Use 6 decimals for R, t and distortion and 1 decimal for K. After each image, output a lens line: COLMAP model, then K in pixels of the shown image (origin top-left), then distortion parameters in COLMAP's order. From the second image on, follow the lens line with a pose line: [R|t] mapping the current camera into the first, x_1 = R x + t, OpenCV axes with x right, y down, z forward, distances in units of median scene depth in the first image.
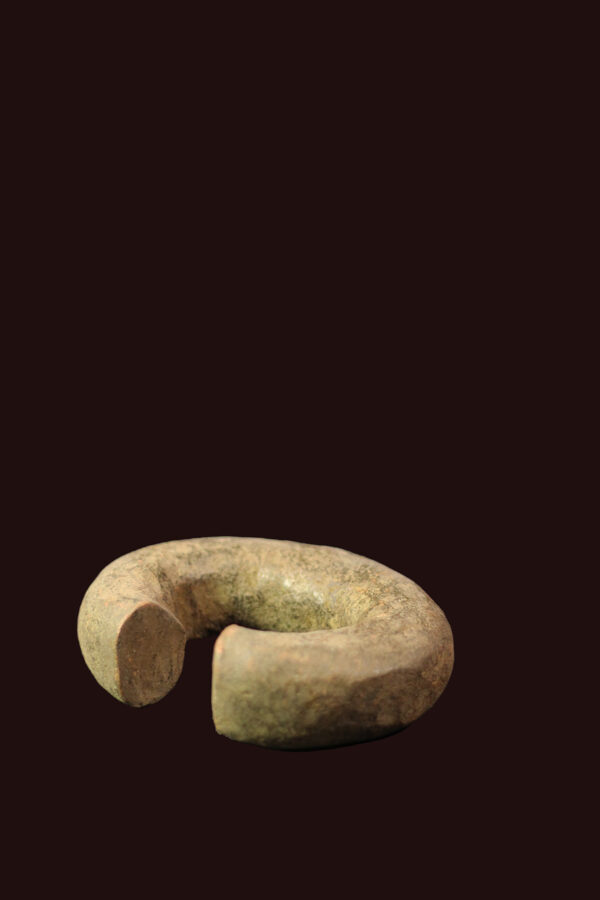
lens RADIAL K [[2060.2, 0, 300.0], [0, 2060.2, 450.0], [0, 0, 1]] dist [-0.074567, -0.191141]
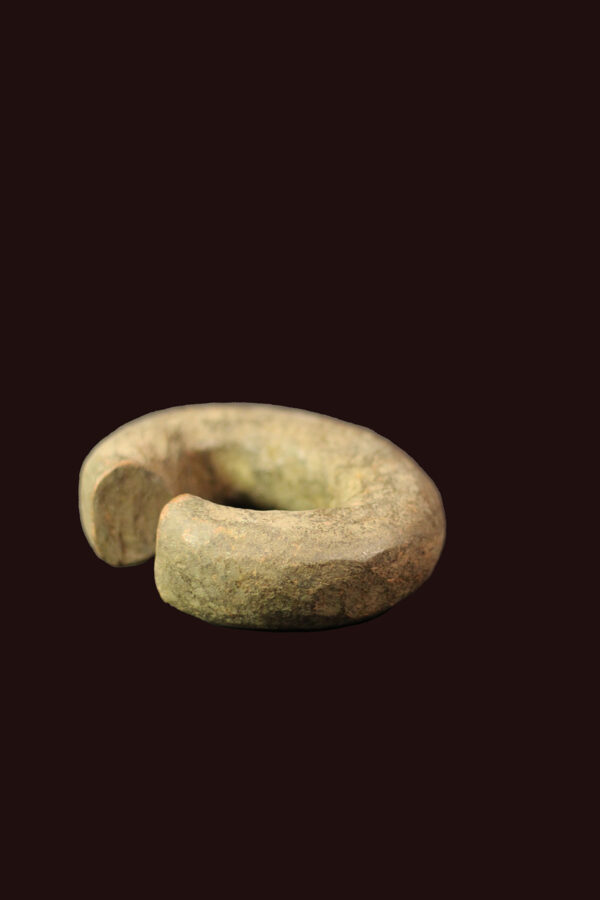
lens RADIAL K [[2060.2, 0, 300.0], [0, 2060.2, 450.0], [0, 0, 1]] dist [-0.074567, -0.191141]
pose [[0.947918, 0.113921, -0.297446, 0.308554], [-0.095616, 0.992556, 0.075433, -0.014584], [0.303825, -0.043063, 0.951754, 0.085811]]
